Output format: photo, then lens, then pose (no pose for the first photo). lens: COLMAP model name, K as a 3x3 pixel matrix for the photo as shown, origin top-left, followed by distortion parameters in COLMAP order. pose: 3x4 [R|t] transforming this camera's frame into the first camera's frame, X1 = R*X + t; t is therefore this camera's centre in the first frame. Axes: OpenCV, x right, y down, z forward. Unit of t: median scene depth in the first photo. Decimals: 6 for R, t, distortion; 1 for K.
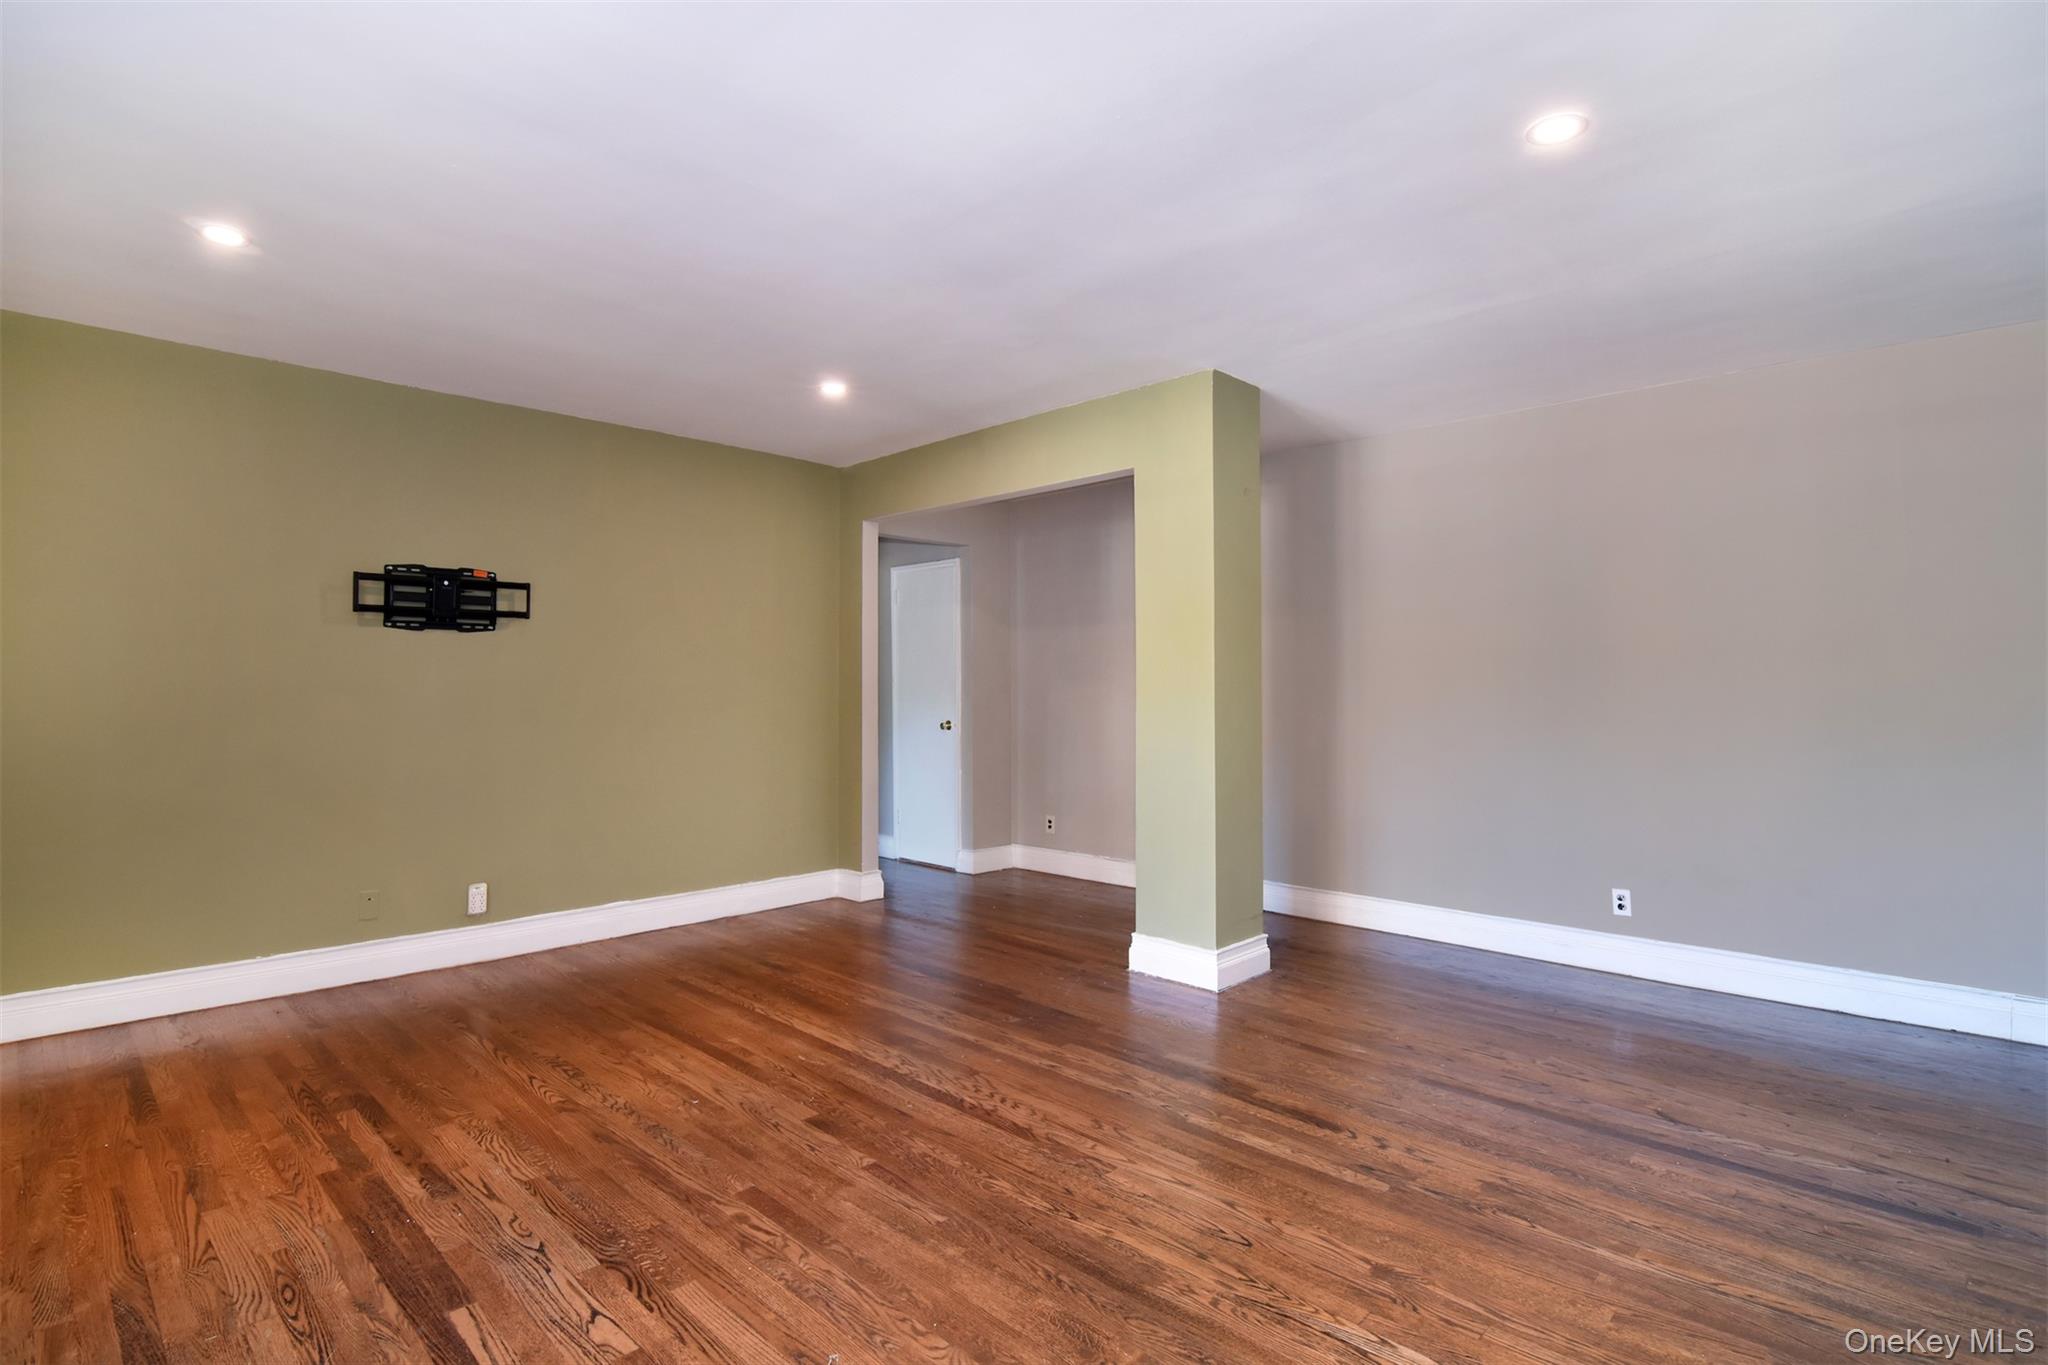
lens RADIAL K [[985.8, 0, 1024.0], [0, 985.8, 682.5], [0, 0, 1]] dist [-0.003697, -0.001419]
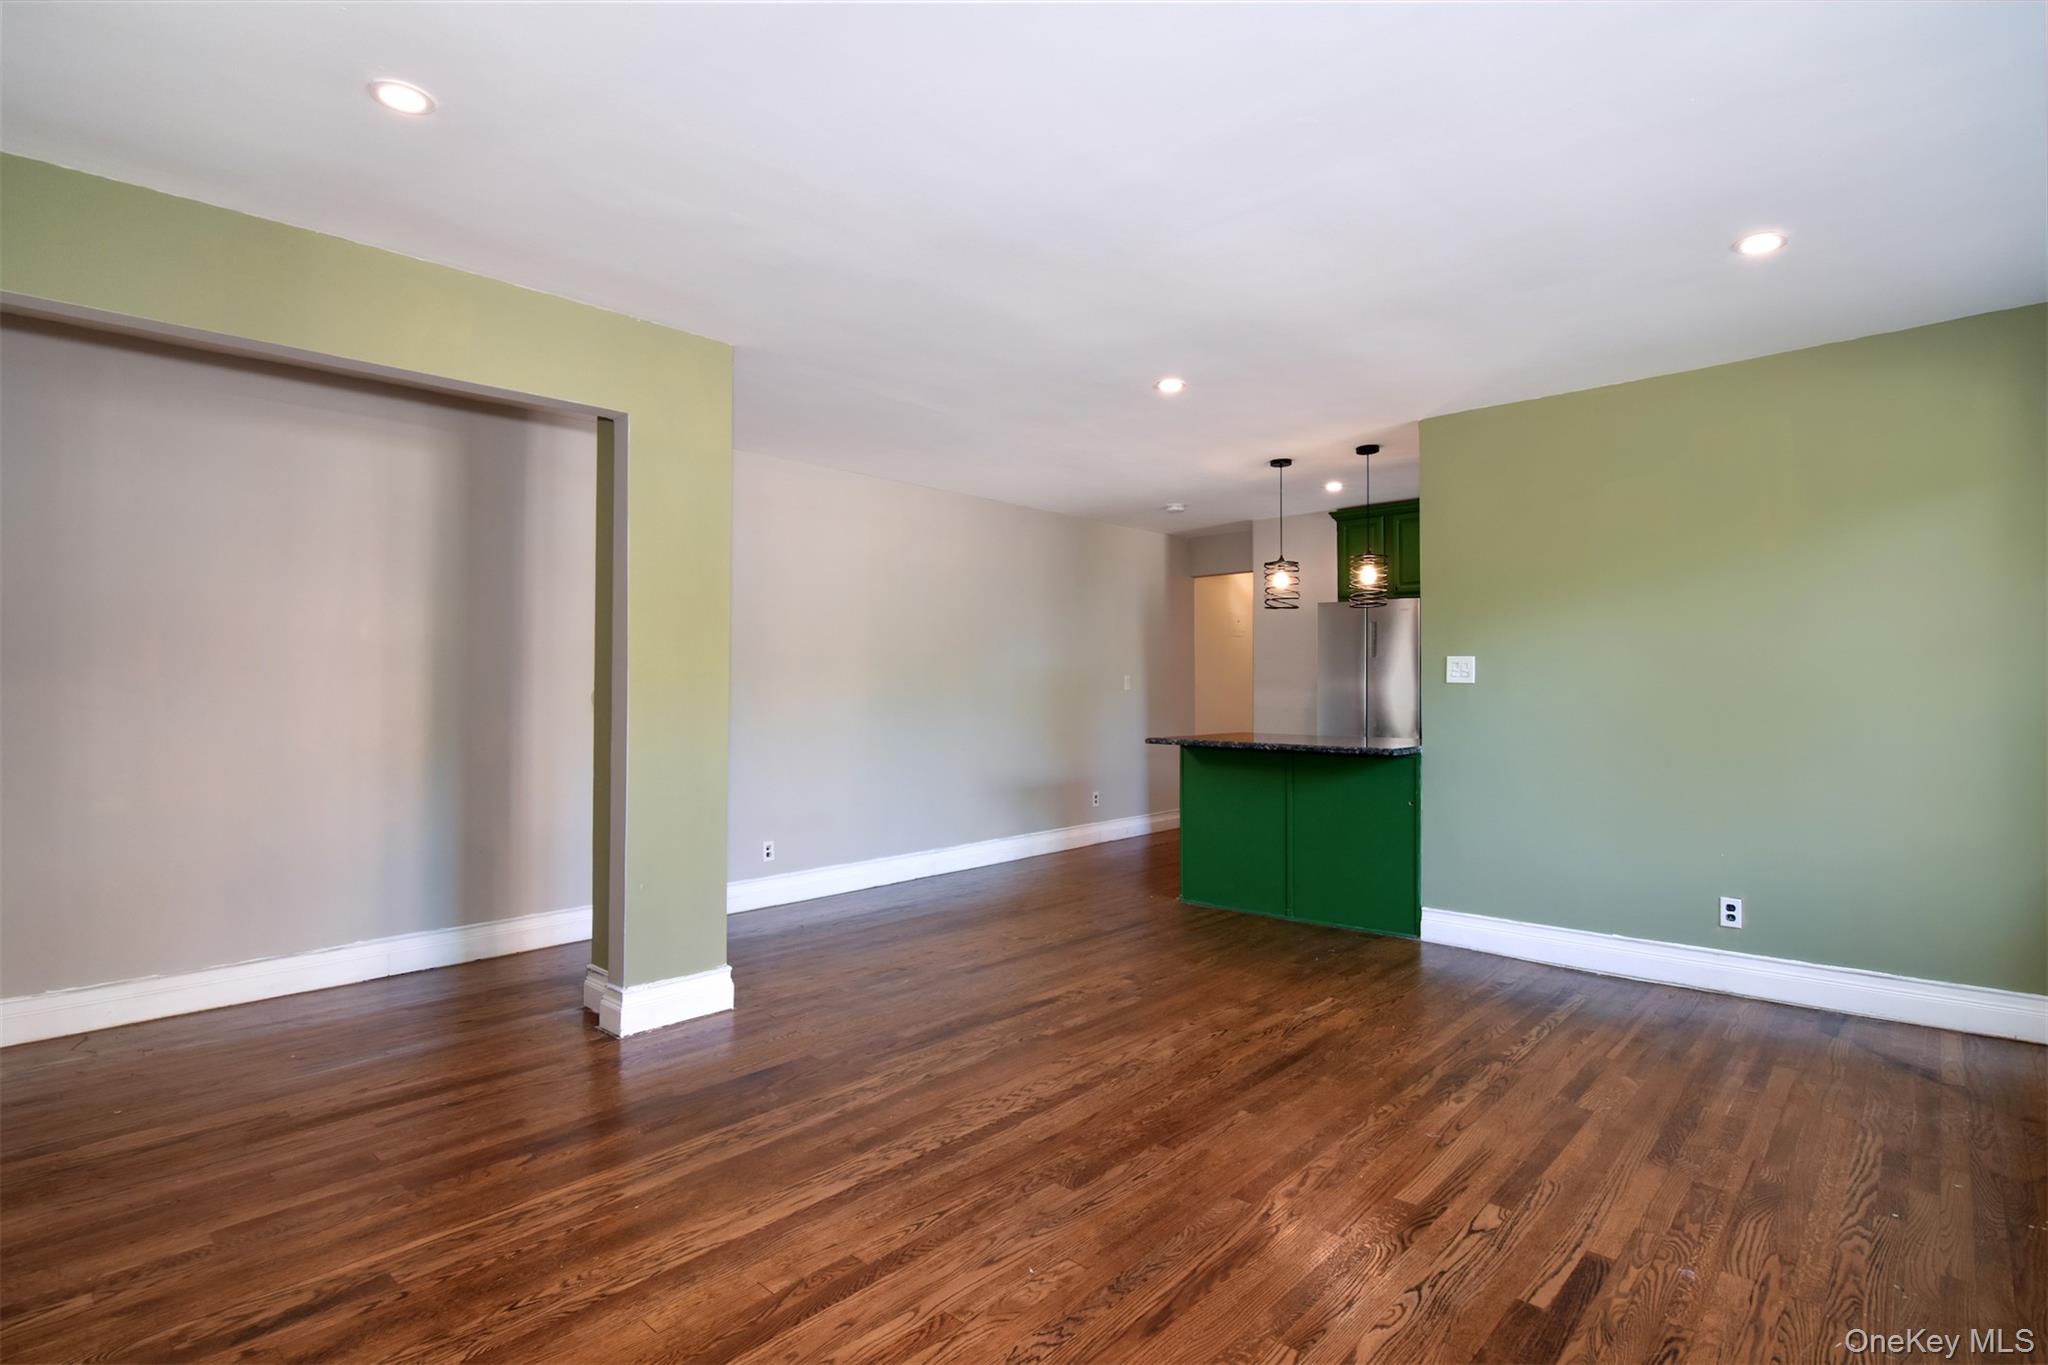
lens RADIAL K [[1015.0, 0, 1021.9], [0, 1015.0, 701.0], [0, 0, 1]] dist [-0.005128, -0.001288]
pose [[-0.027188, -0.014692, 0.999522, -1.009693], [-0.004816, 0.999882, 0.014566, 0.011051], [-0.999619, -0.004417, -0.027256, 0.994215]]
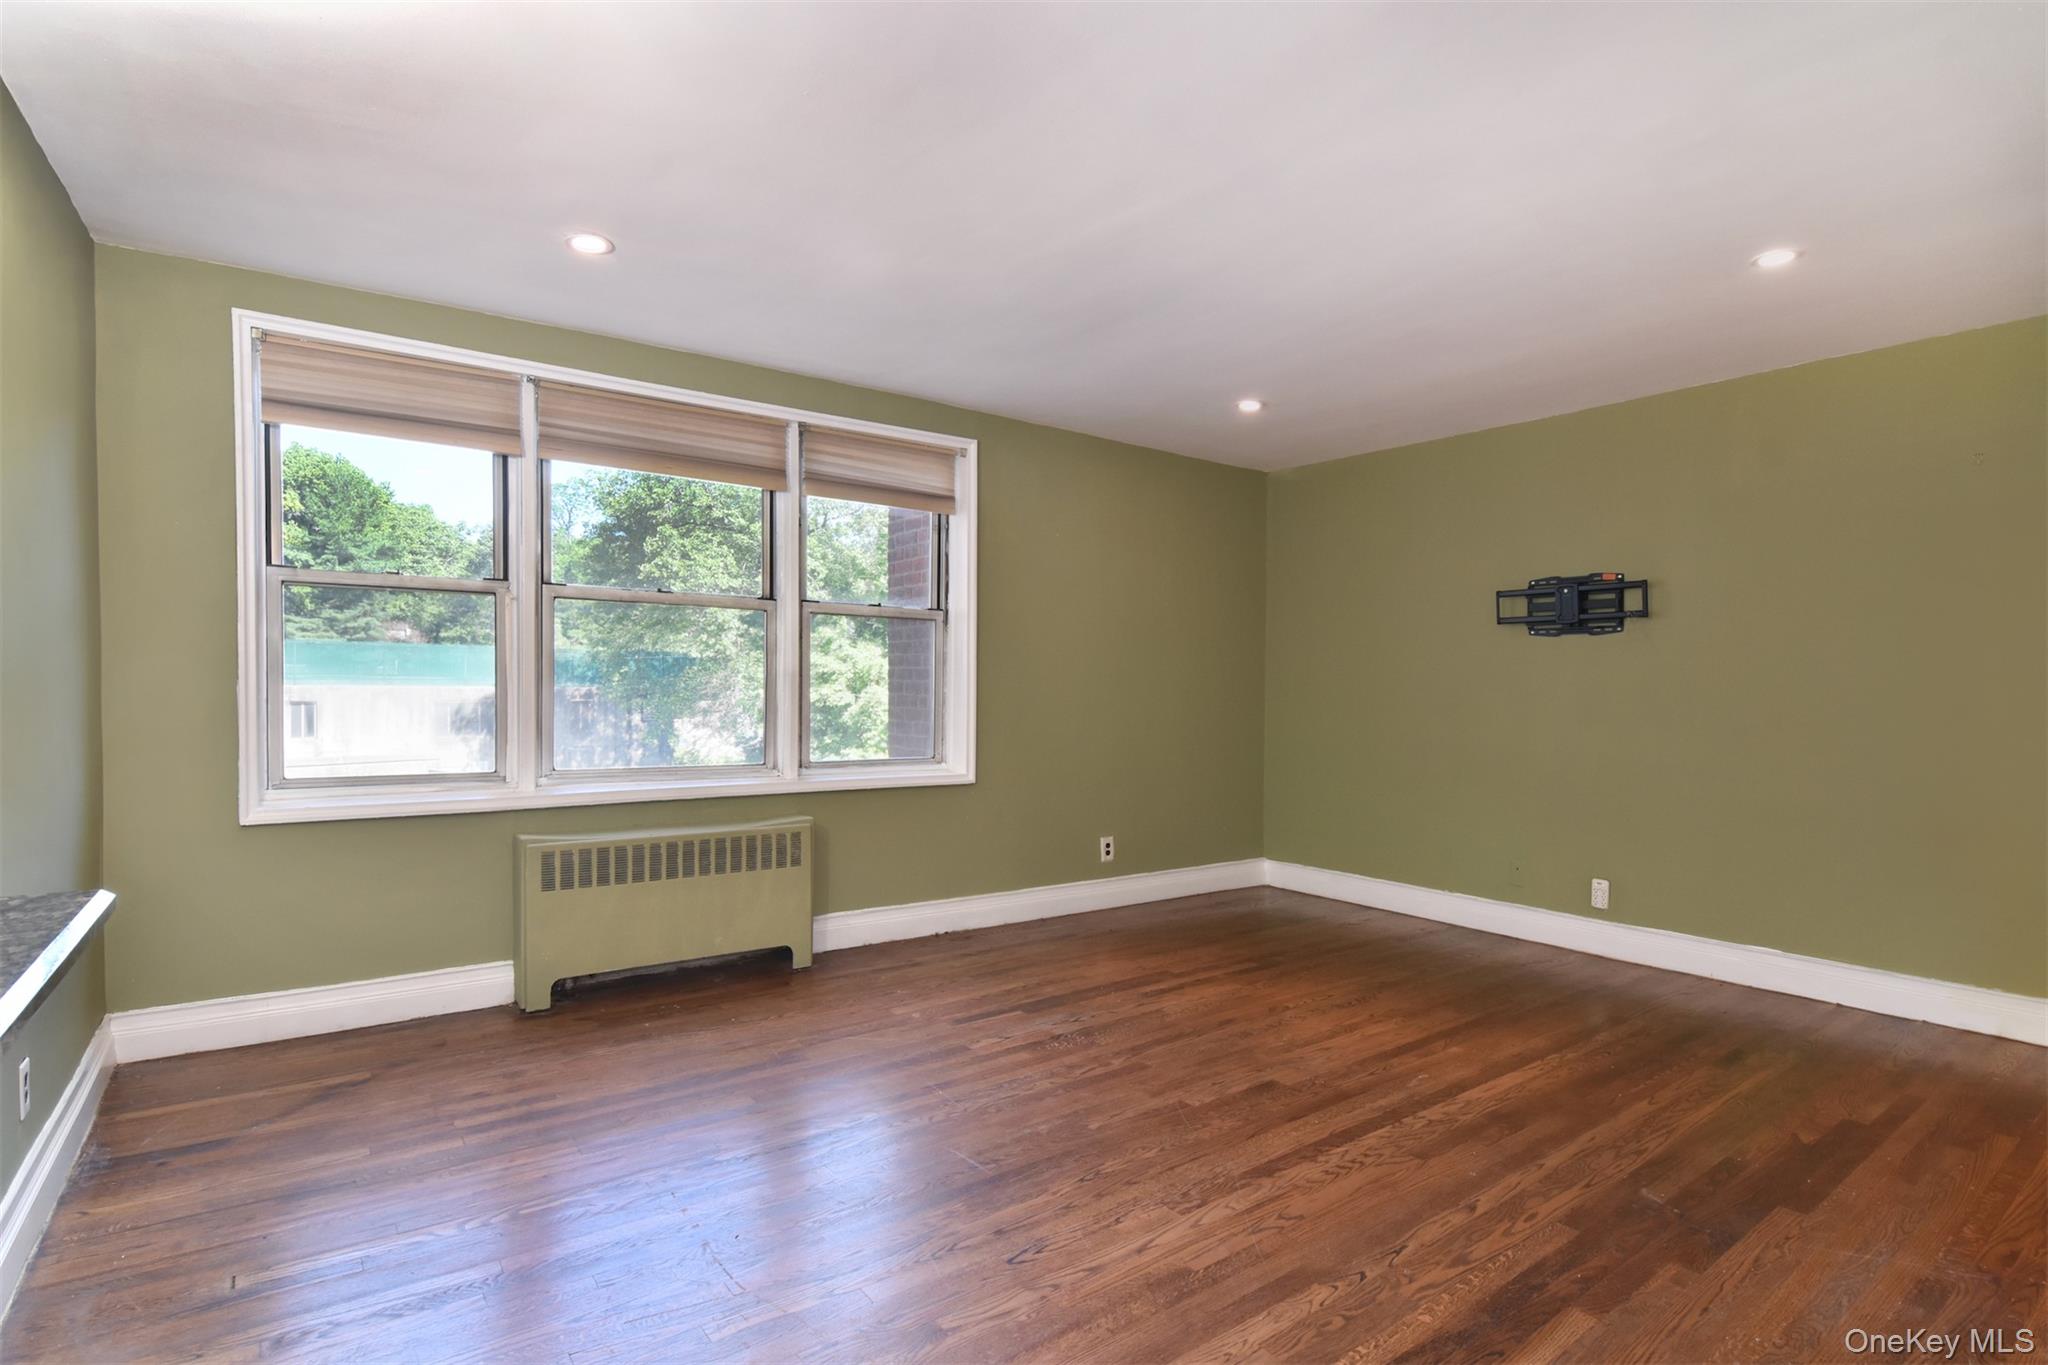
lens RADIAL K [[1015.0, 0, 1021.9], [0, 1015.0, 701.0], [0, 0, 1]] dist [-0.005128, -0.001288]
pose [[-0.164485, 0.009001, -0.986338, 0.855579], [-0.004657, 0.999940, 0.009902, 0.015550], [0.986369, 0.006222, -0.164434, 0.844113]]
